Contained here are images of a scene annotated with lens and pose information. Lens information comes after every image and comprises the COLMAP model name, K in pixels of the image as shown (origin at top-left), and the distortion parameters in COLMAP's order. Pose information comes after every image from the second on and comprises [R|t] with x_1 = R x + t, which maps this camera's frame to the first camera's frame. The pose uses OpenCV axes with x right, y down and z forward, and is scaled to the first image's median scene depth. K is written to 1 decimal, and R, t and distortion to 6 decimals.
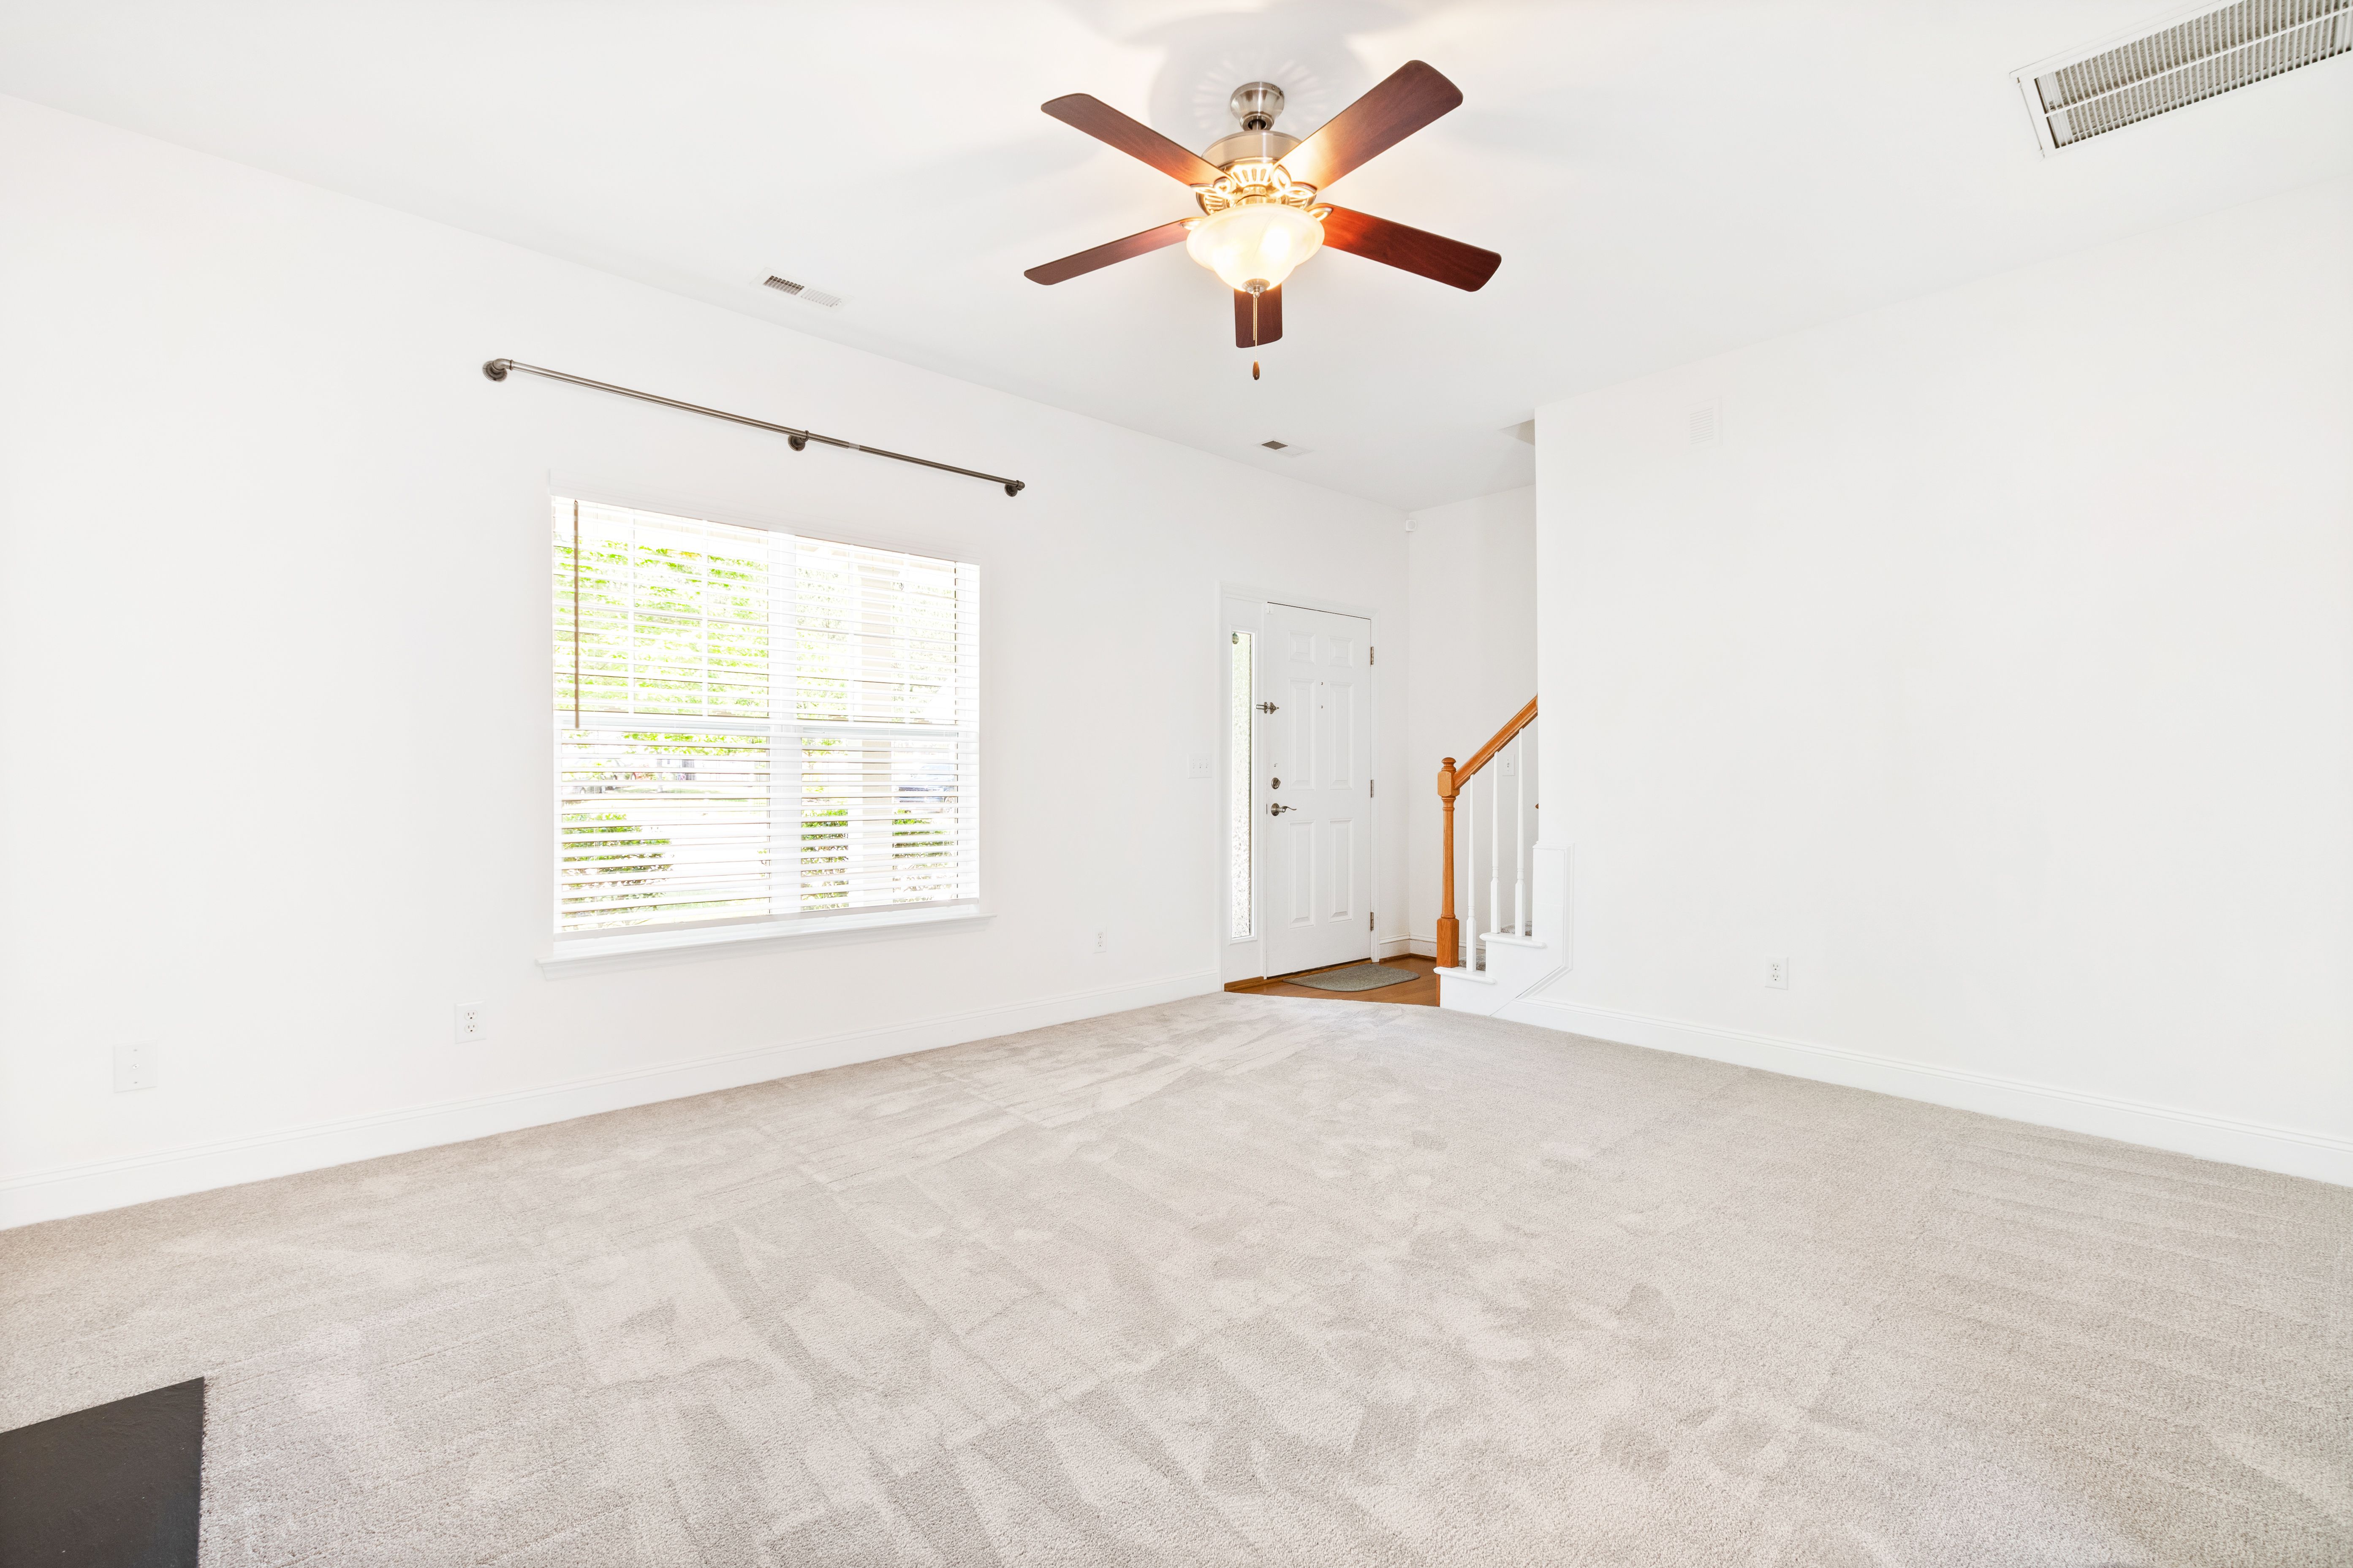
lens RADIAL K [[1024.3, 0, 1155.5], [0, 1024.3, 756.4], [0, 0, 1]] dist [0.000324, -0.000584]
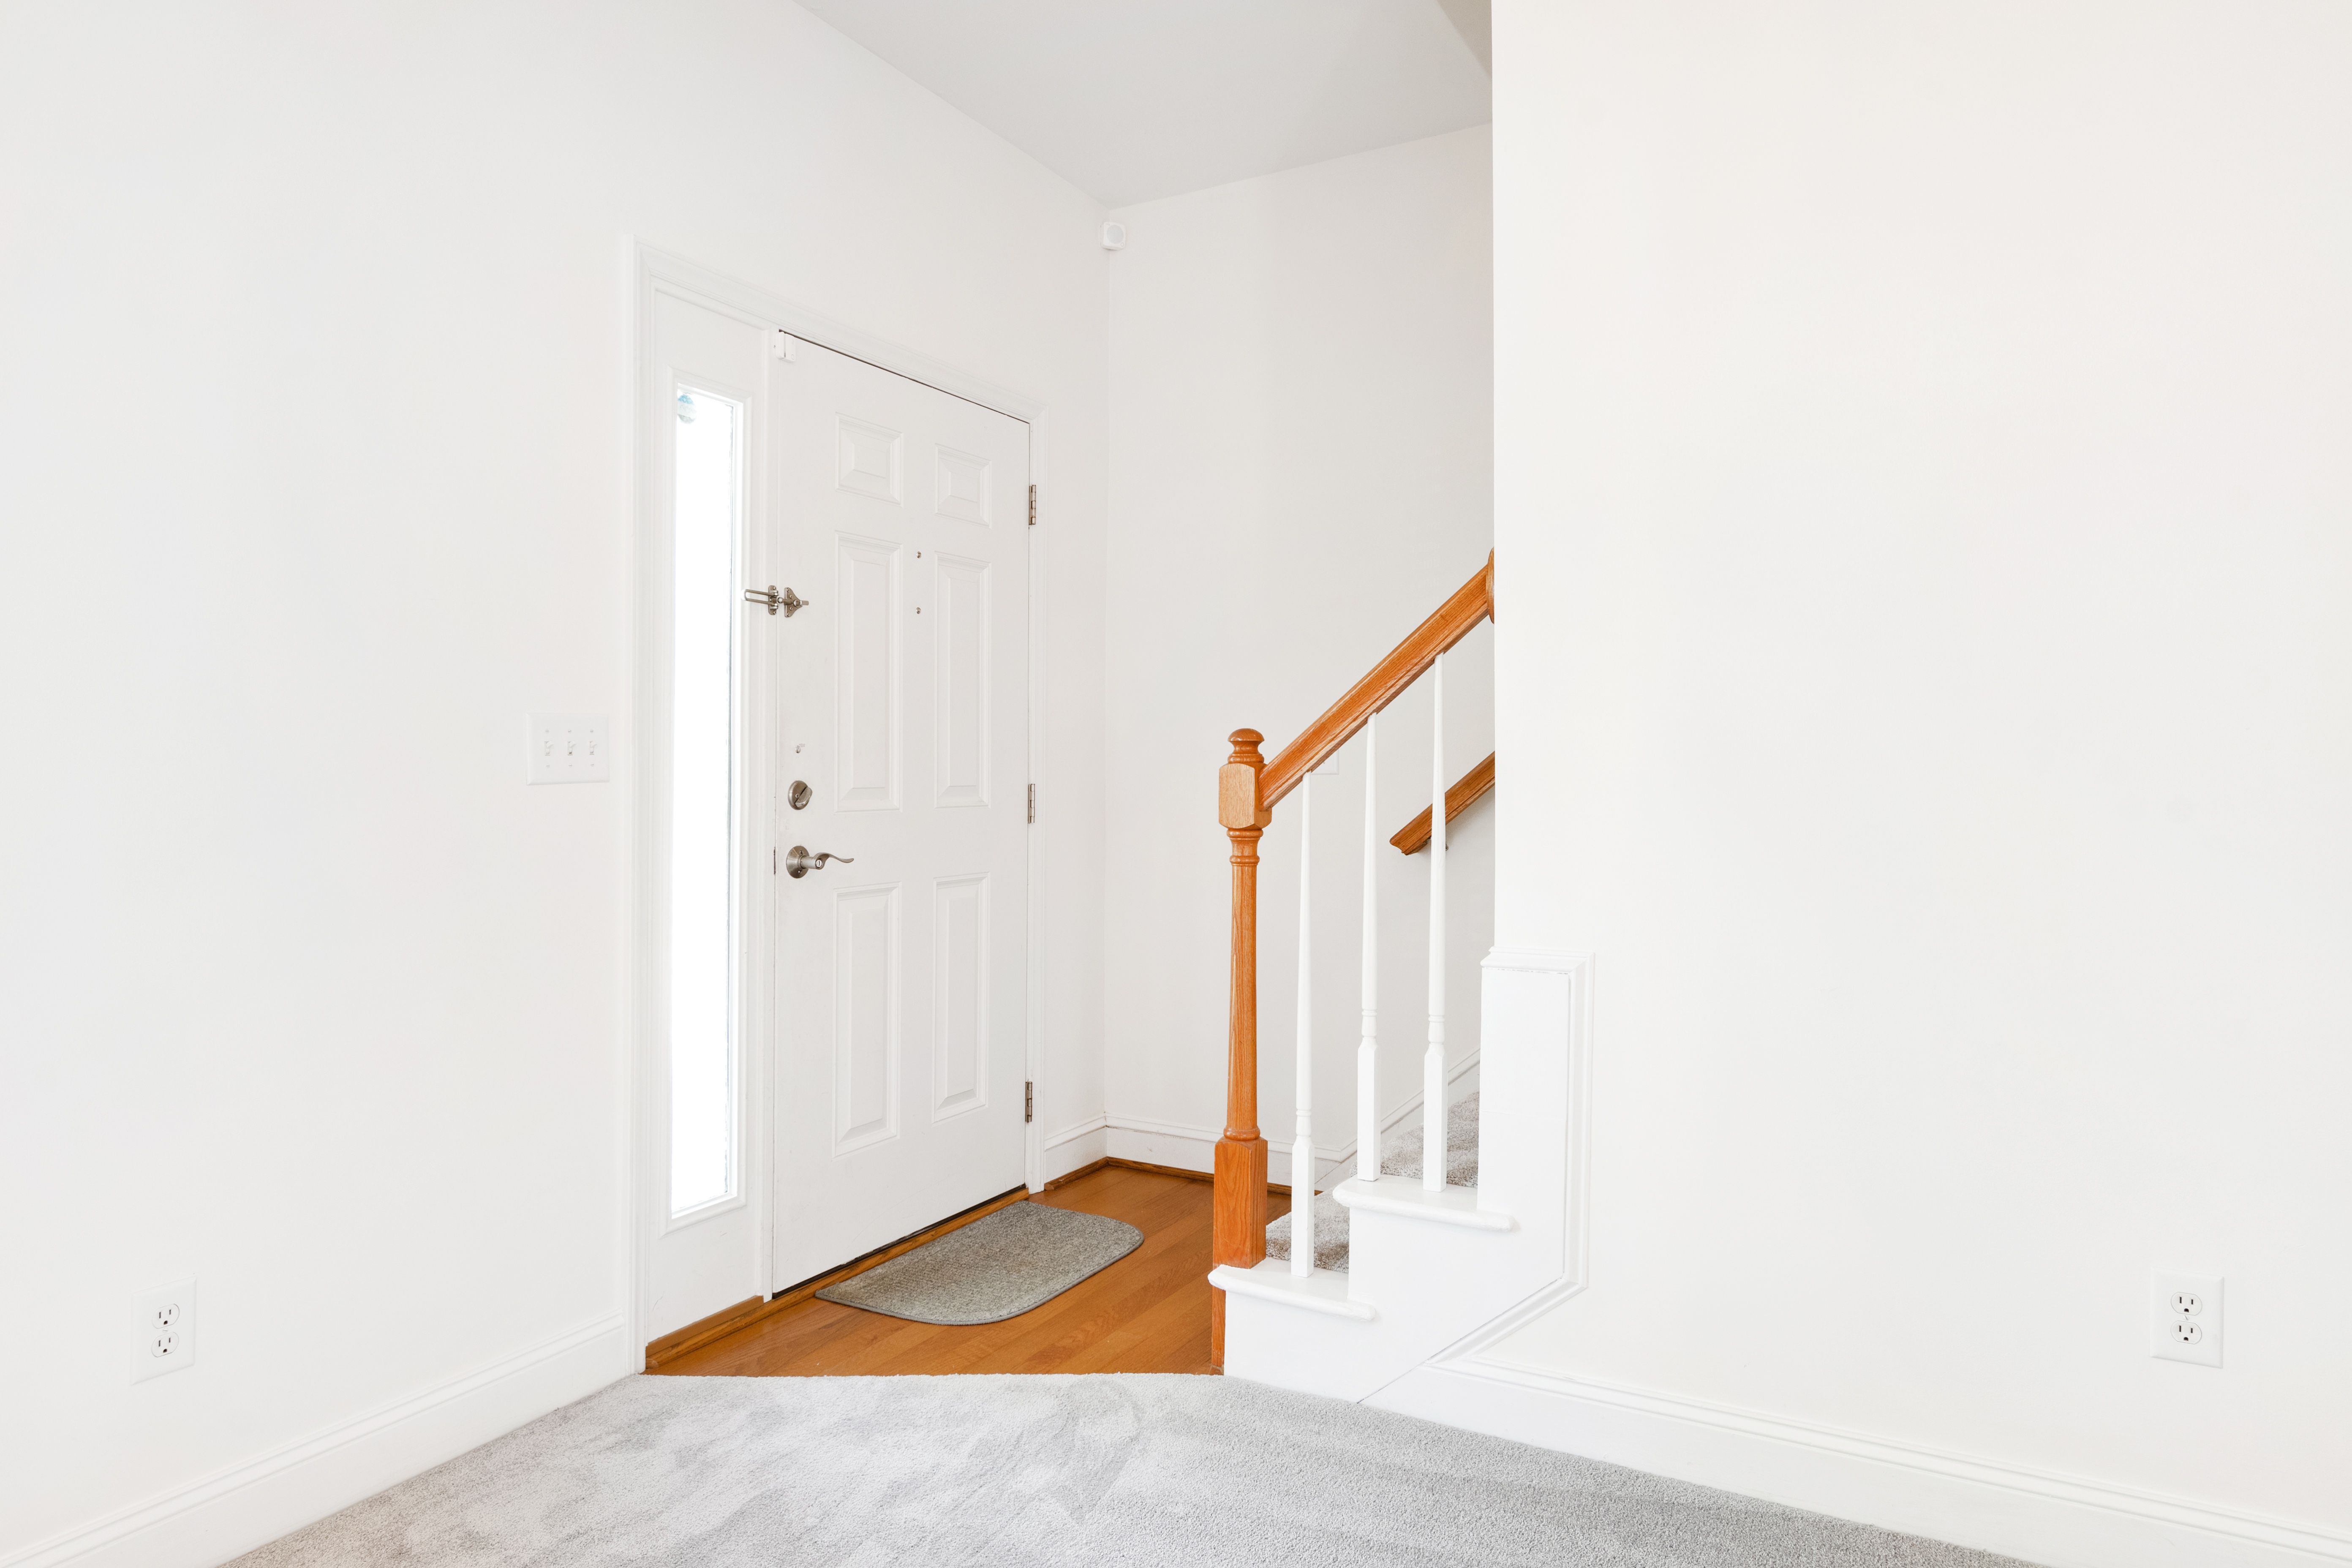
lens RADIAL K [[1449.6, 0, 1227.1], [0, 1449.6, 730.6], [0, 0, 1]] dist [0.004429, 0.001179]
pose [[0.930603, 0.006812, 0.365967, 0.076225], [-0.003457, 0.999946, -0.009821, 0.007309], [-0.366014, 0.007874, 0.930576, 0.484967]]
